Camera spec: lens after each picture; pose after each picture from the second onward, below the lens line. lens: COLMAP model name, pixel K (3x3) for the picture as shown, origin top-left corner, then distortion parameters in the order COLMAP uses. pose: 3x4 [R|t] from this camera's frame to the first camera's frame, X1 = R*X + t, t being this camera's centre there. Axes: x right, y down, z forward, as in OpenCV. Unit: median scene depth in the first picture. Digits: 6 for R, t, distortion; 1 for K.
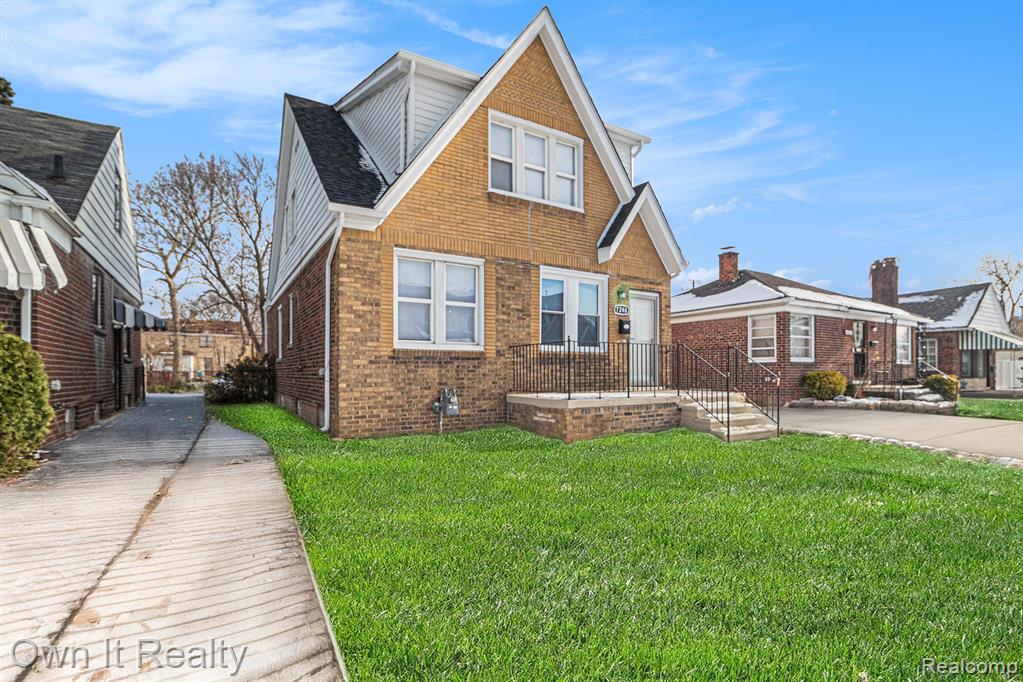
lens RADIAL K [[490.1, 0, 510.9], [0, 490.1, 376.3], [0, 0, 1]] dist [-0.018285, 0.000572]
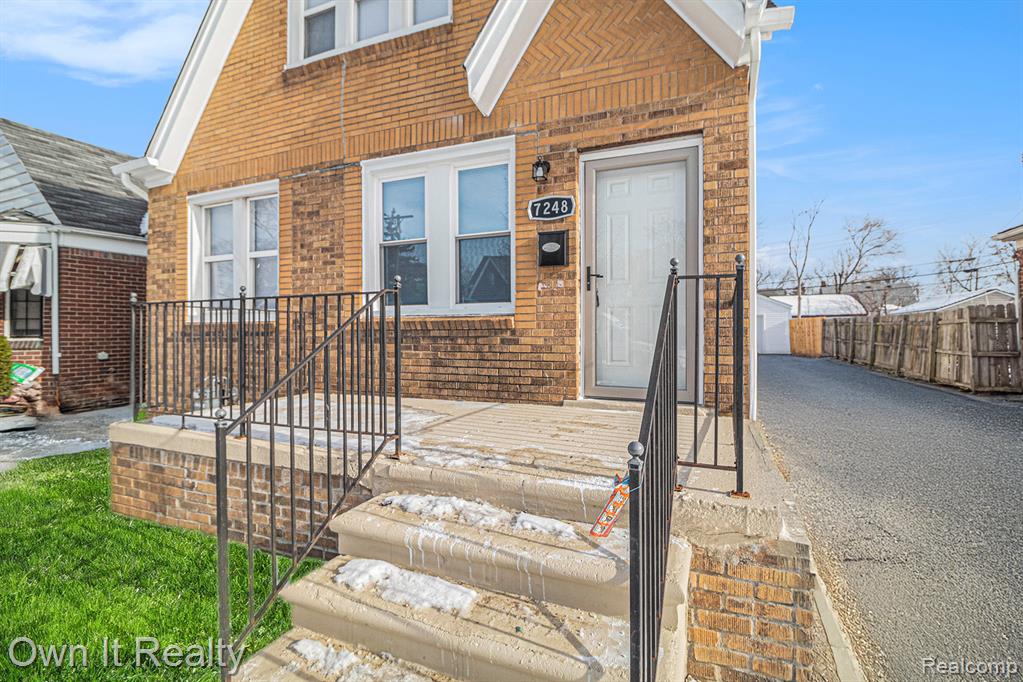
lens RADIAL K [[472.9, 0, 524.9], [0, 472.9, 328.8], [0, 0, 1]] dist [-0.012242, -0.005194]
pose [[0.587089, -0.004606, -0.809509, 0.600680], [-0.002575, 0.999968, -0.007557, -0.036103], [0.809518, 0.006521, 0.587058, 0.851187]]
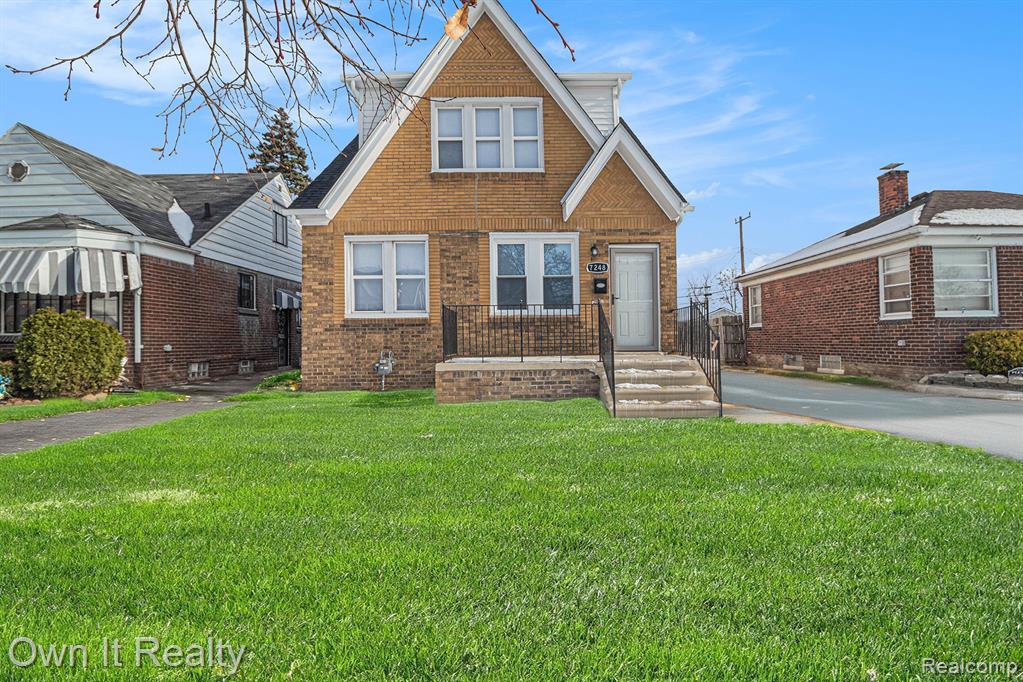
lens RADIAL K [[472.9, 0, 515.8], [0, 472.9, 331.3], [0, 0, 1]] dist [-0.012242, -0.005194]
pose [[0.853707, -0.016958, -0.520478, 0.627327], [0.004866, 0.999686, -0.024590, 0.005497], [0.520731, 0.018460, 0.853521, 0.187874]]
